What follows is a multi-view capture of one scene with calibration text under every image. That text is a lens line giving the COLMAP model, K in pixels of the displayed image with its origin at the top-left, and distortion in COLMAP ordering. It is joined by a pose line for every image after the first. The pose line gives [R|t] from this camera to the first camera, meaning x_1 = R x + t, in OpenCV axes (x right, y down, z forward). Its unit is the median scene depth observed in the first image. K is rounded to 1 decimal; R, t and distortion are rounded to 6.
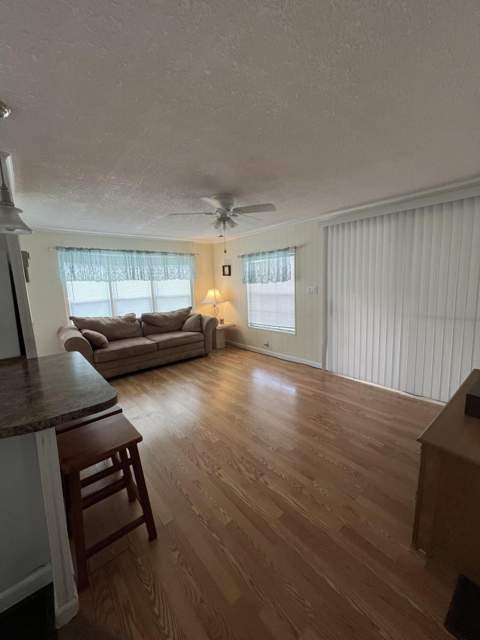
lens RADIAL K [[256.5, 0, 242.1], [0, 256.5, 317.1], [0, 0, 1]] dist [-0.000929, -0.000172]
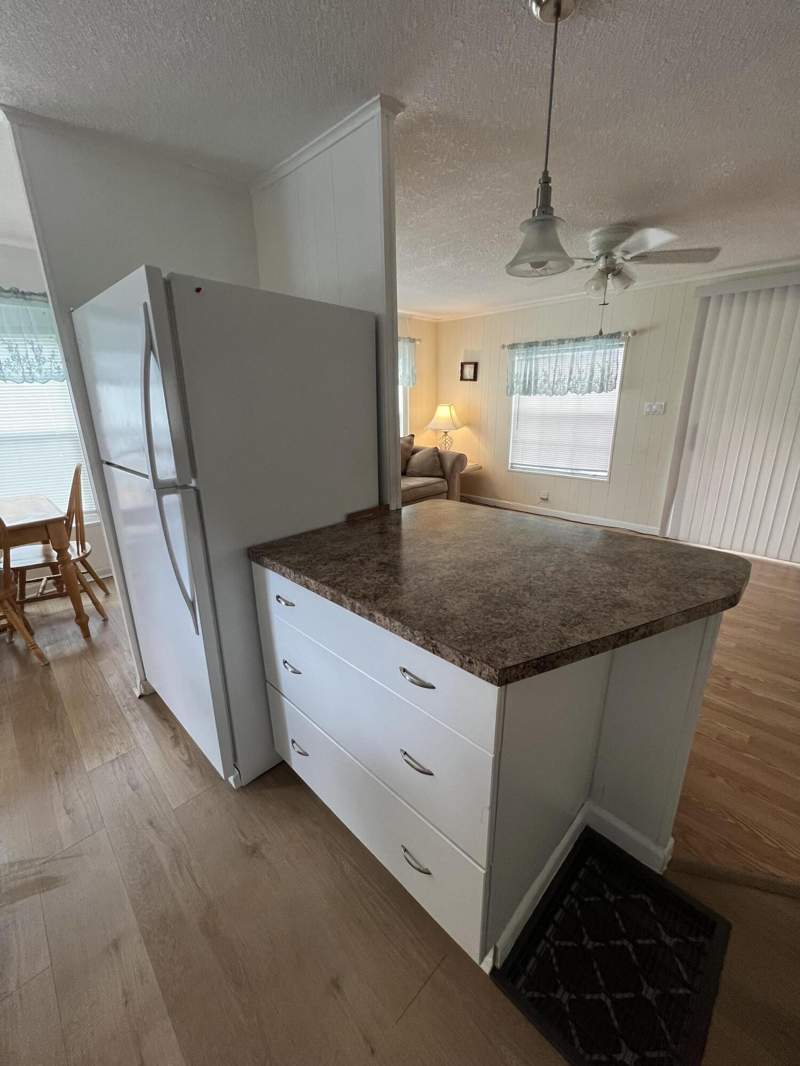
lens RADIAL K [[427.3, 0, 403.6], [0, 427.3, 528.2], [0, 0, 1]] dist [-0.000929, -0.000172]
pose [[0.995314, -0.000871, 0.096688, -0.347624], [-0.014210, 0.987784, 0.155180, 0.022915], [-0.095642, -0.155826, 0.983143, 0.013577]]
